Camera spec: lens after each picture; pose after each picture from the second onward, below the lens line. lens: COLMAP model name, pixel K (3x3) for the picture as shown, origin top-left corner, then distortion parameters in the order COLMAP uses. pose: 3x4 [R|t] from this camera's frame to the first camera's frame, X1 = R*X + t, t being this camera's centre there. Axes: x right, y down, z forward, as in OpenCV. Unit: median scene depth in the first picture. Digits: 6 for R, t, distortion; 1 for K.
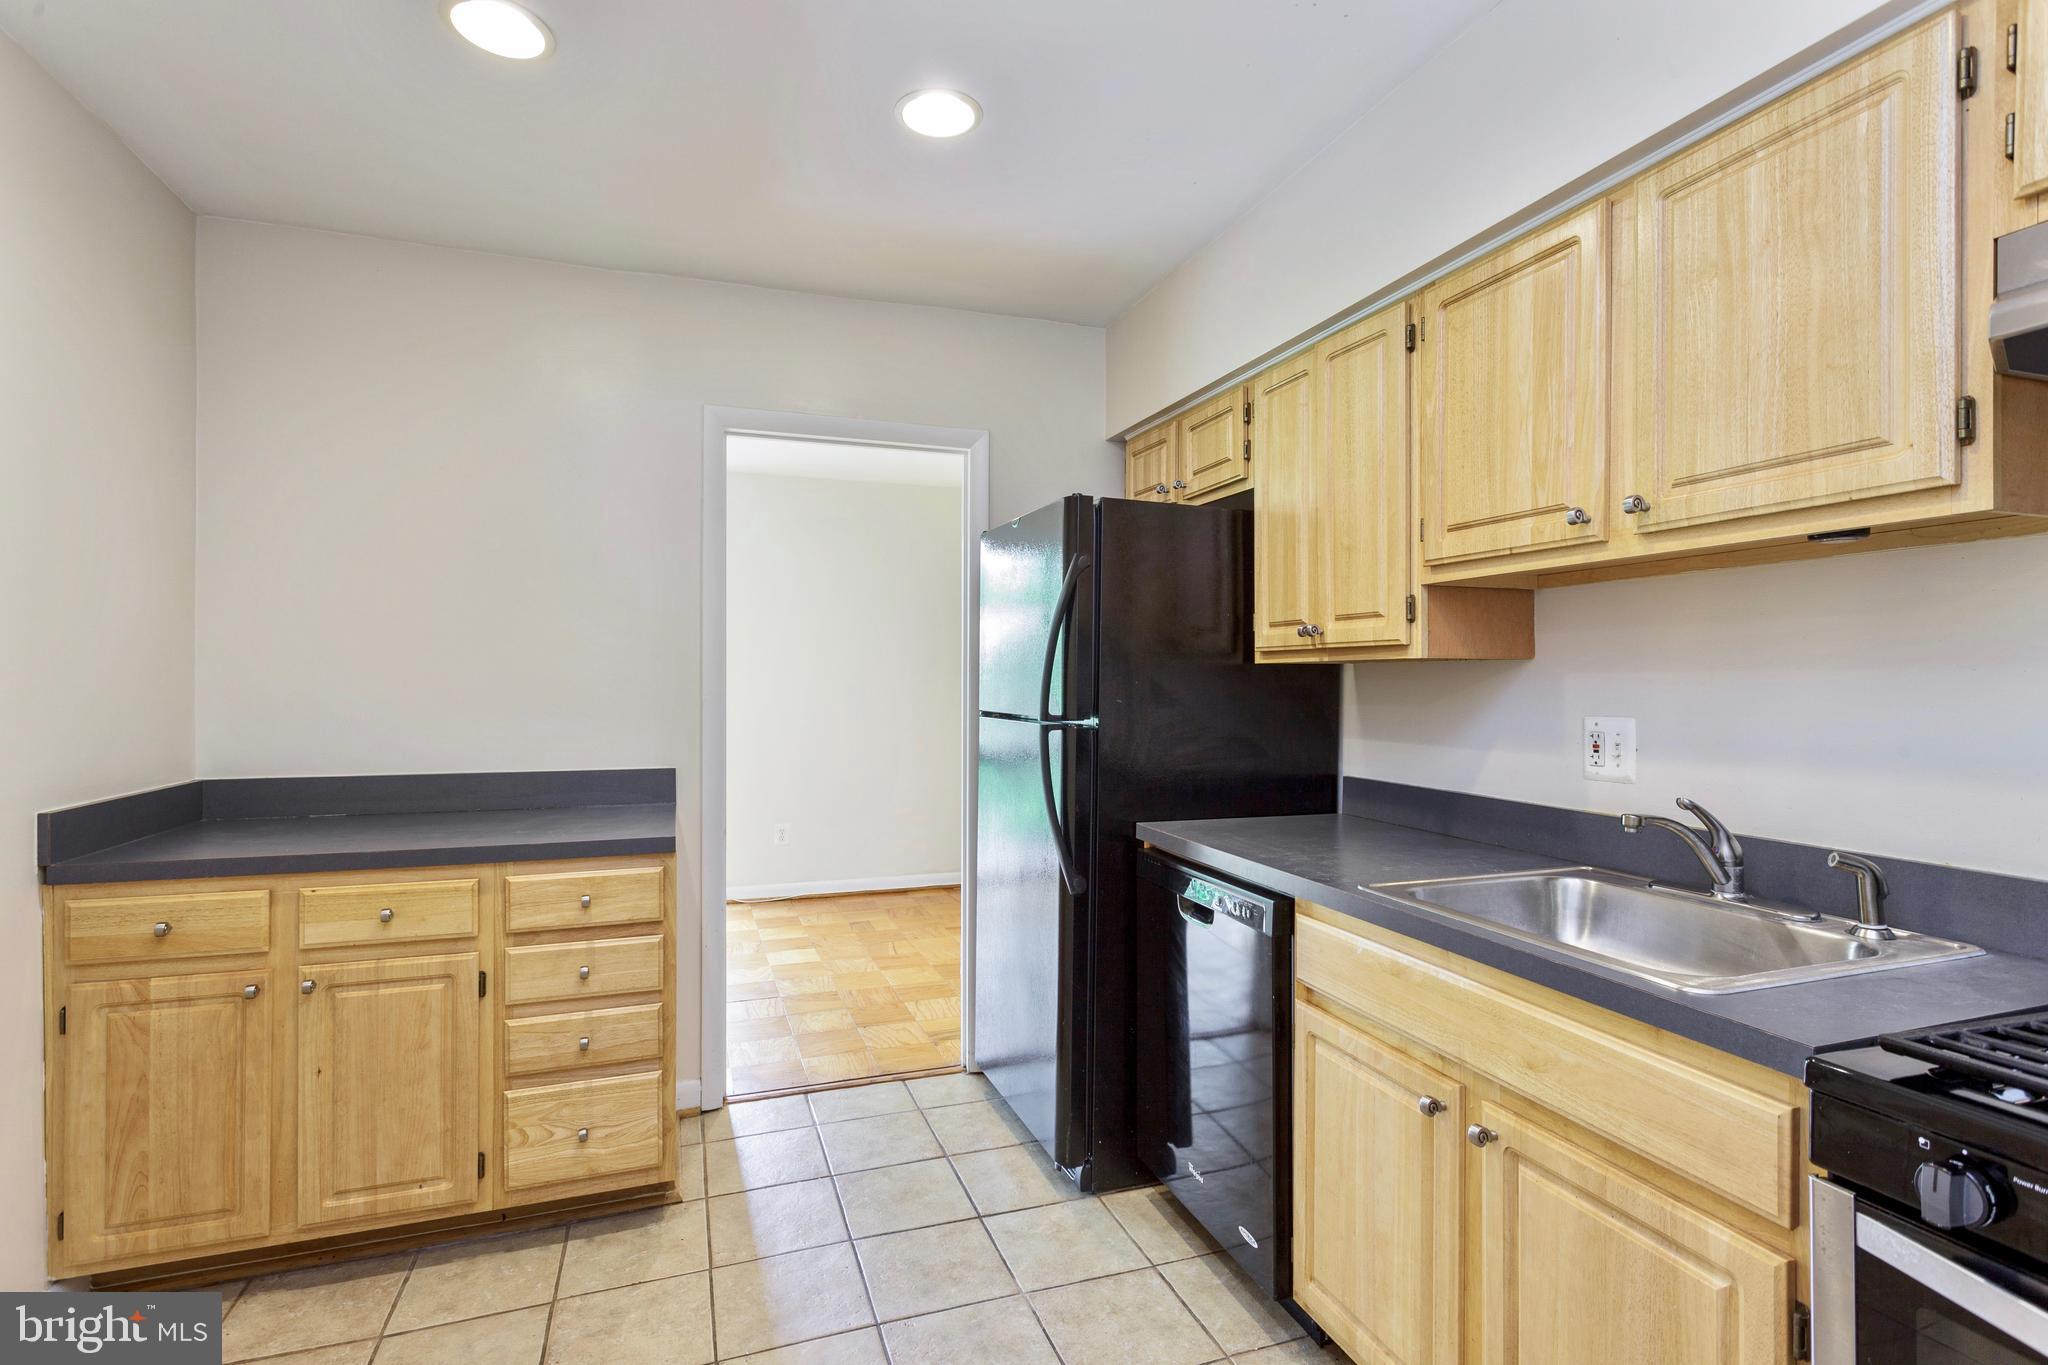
lens RADIAL K [[979.7, 0, 1027.6], [0, 979.7, 665.9], [0, 0, 1]] dist [0.001503, 0.001171]
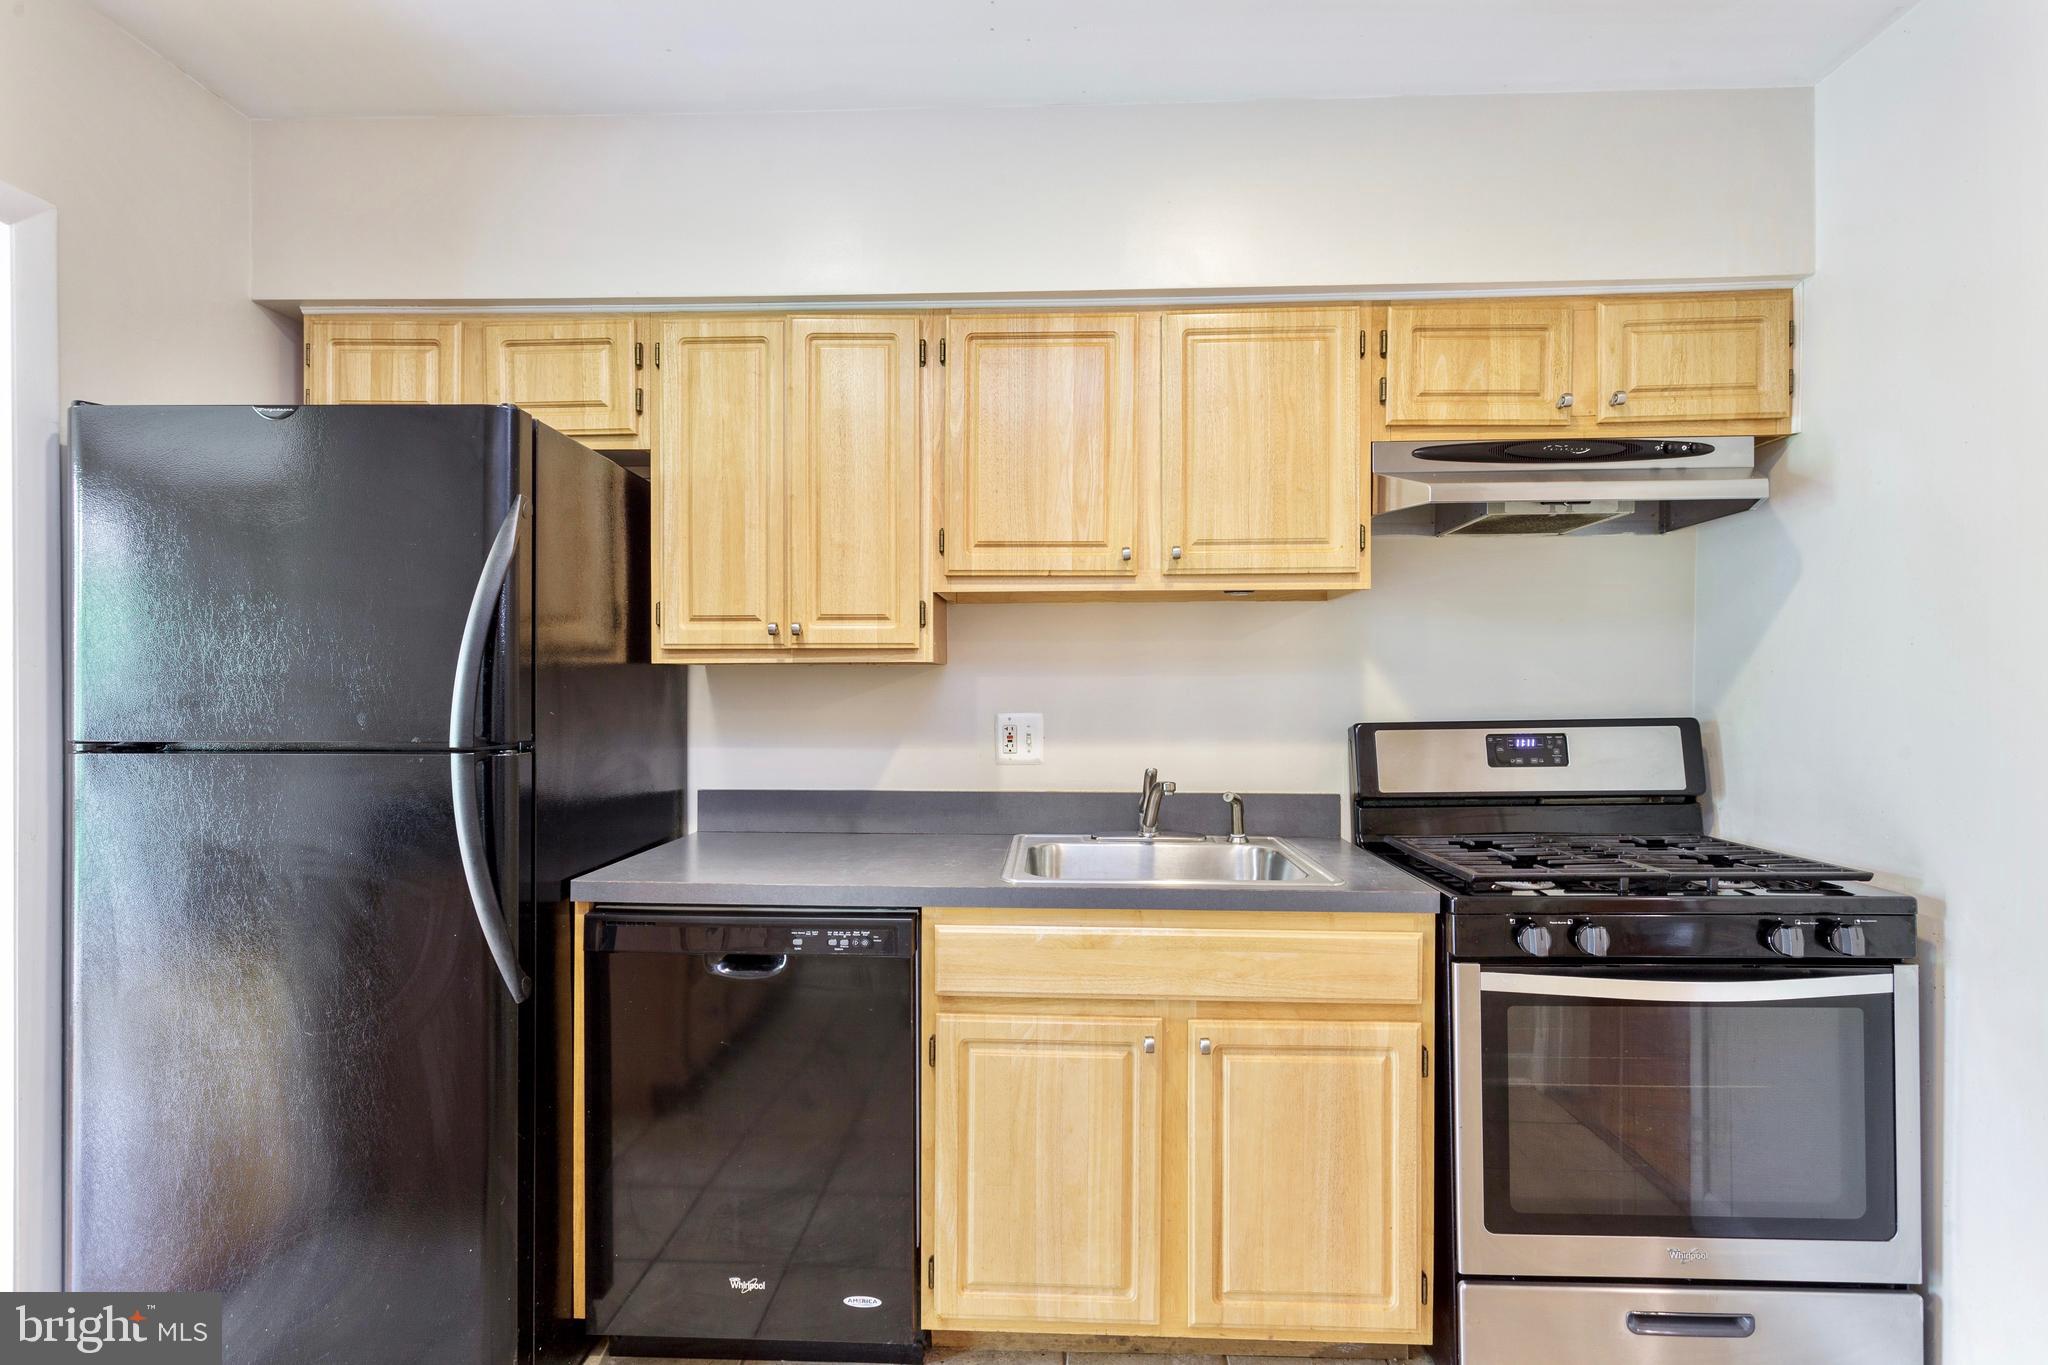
lens RADIAL K [[973.7, 0, 1024.0], [0, 973.7, 682.5], [0, 0, 1]] dist [0.004239, 0.001413]
pose [[0.366143, 0.001840, 0.930557, -0.627445], [-0.011788, 0.999927, 0.002661, 0.012112], [-0.930484, -0.011943, 0.366138, 0.616120]]
